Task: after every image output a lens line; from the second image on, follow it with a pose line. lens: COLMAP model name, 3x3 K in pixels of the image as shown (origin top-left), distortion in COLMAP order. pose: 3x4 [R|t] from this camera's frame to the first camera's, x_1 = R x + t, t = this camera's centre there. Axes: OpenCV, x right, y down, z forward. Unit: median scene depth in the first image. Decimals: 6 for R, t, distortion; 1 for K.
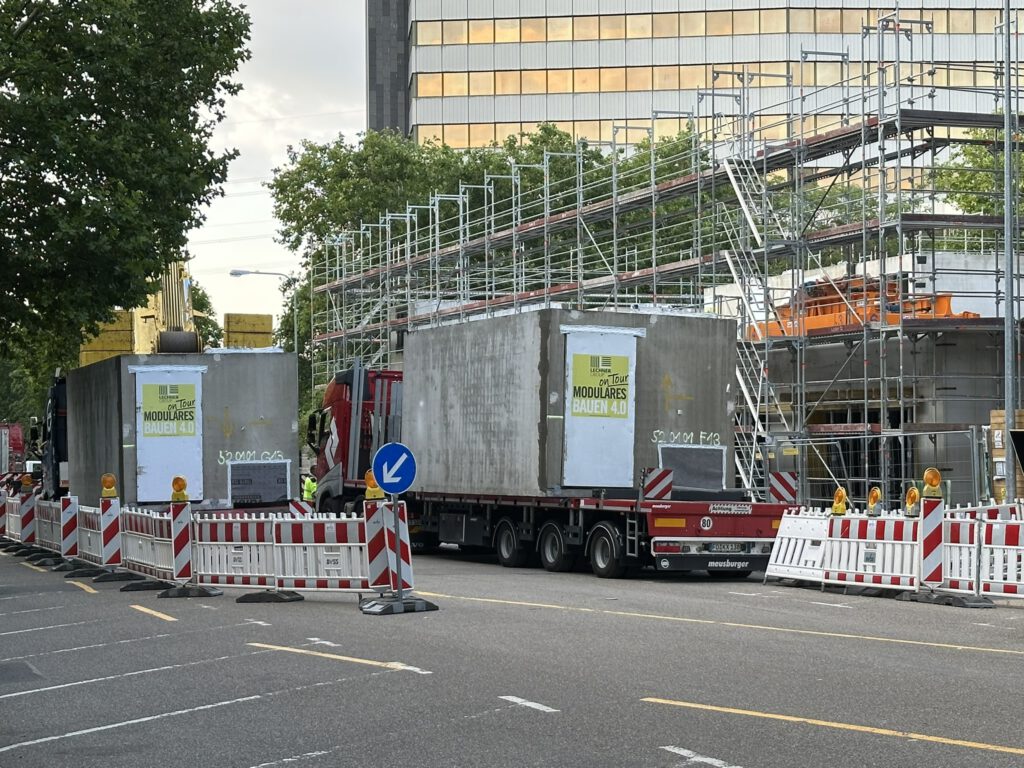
lens RADIAL K [[2006.6, 0, 512.0], [0, 2006.6, 384.0], [0, 0, 1]] dist [0.176589, 0.097192]
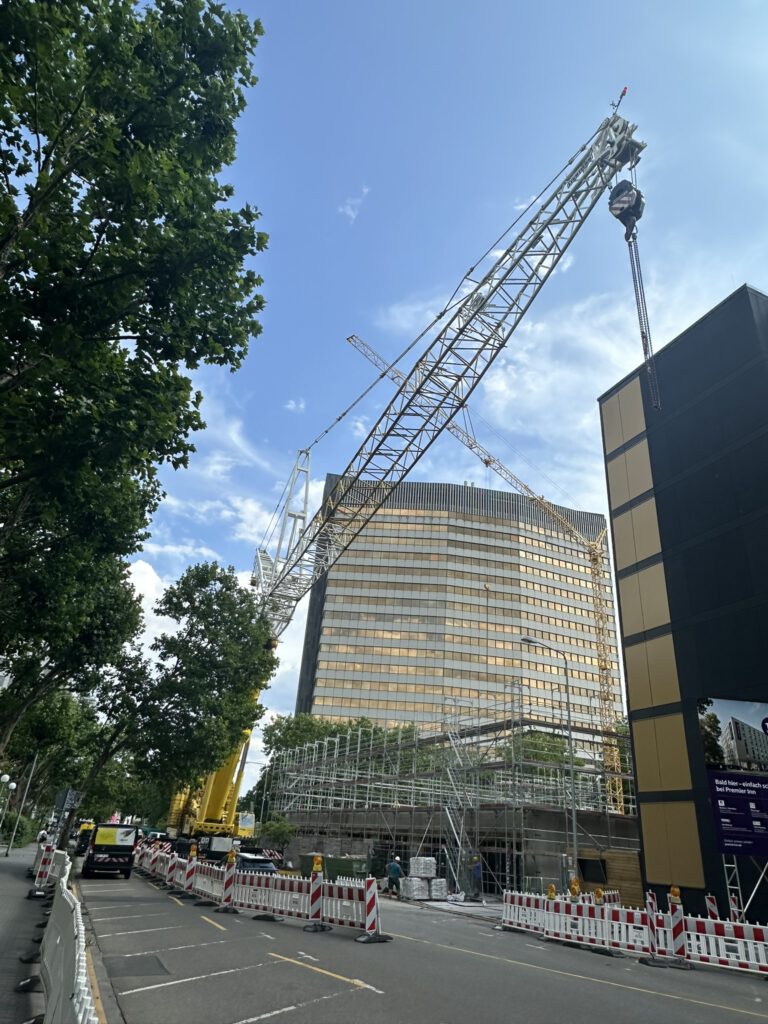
lens RADIAL K [[654.9, 0, 384.0], [0, 654.9, 512.0], [0, 0, 1]] dist [-0.000052, 0.000951]
pose [[0.993534, 0.107756, 0.035750, -0.044947], [-0.082330, 0.900655, -0.426664, 0.003358], [-0.078174, 0.420962, 0.903703, 0.123158]]
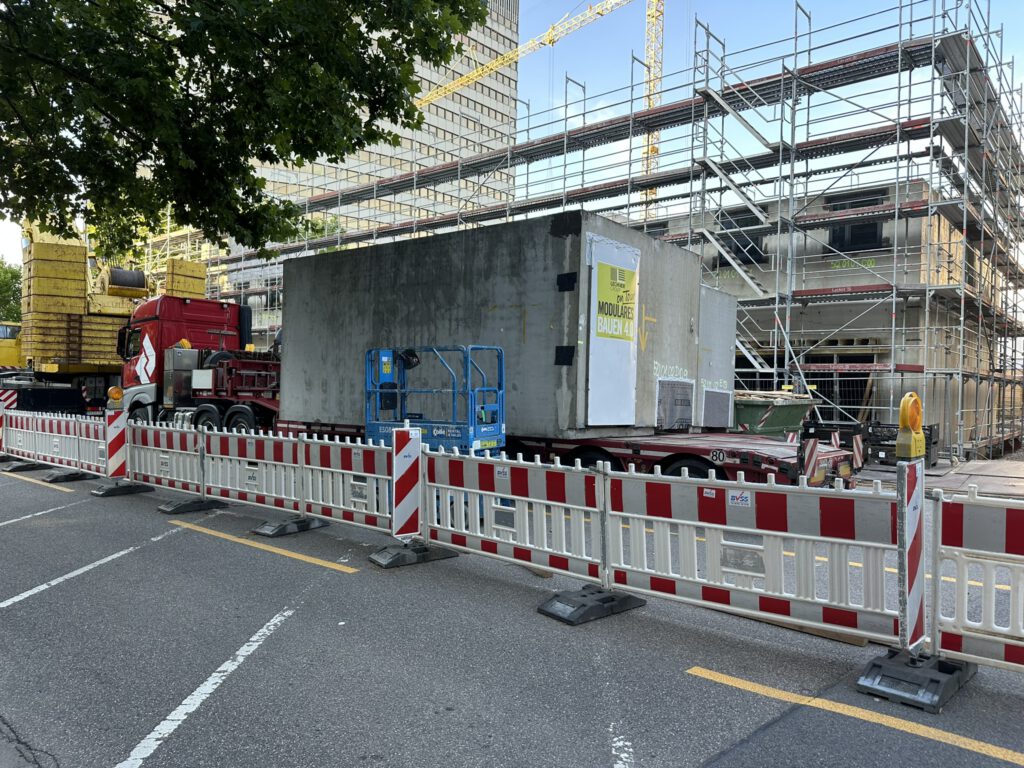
lens RADIAL K [[730.2, 0, 512.0], [0, 730.2, 384.0], [0, 0, 1]] dist [0.177356, -0.252211]
pose [[0.866586, 0.025039, 0.498399, -0.229355], [-0.044036, 0.998681, 0.026395, 0.026154], [-0.497081, -0.044821, 0.866546, 0.612761]]
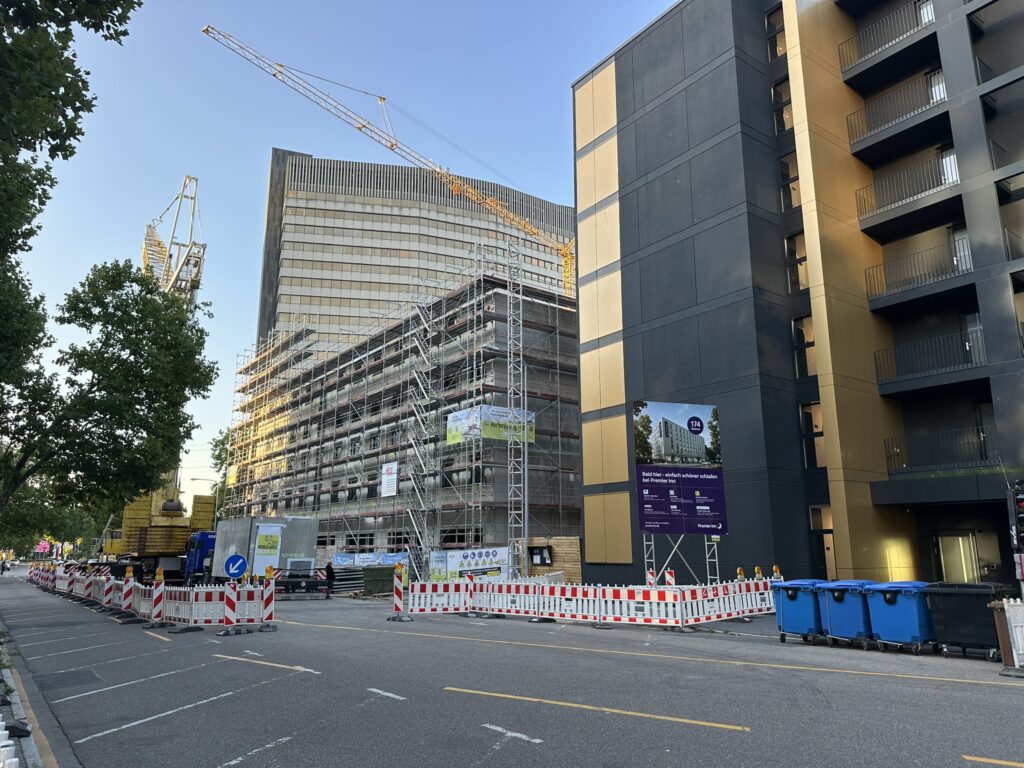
lens RADIAL K [[708.9, 0, 512.0], [0, 708.9, 384.0], [0, 0, 1]] dist [0.123074, -0.165183]
pose [[0.958688, 0.070023, 0.275707, -0.031793], [-0.014064, 0.979712, -0.199917, 0.002158], [-0.284113, 0.187781, 0.940223, 0.095811]]
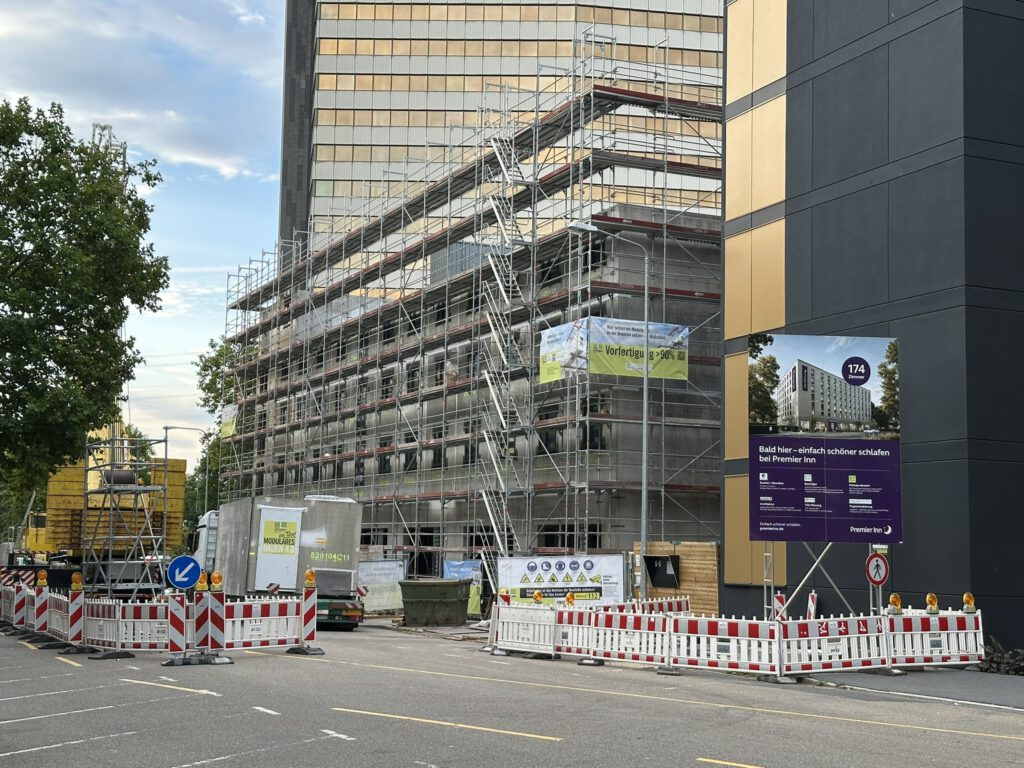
lens RADIAL K [[1460.7, 0, 512.0], [0, 1460.7, 384.0], [0, 0, 1]] dist [0.126494, 0.029889]
pose [[0.995825, 0.037046, 0.083430, 0.037380], [-0.029782, 0.995790, -0.086686, -0.006745], [-0.086290, 0.083839, 0.992736, -0.113458]]
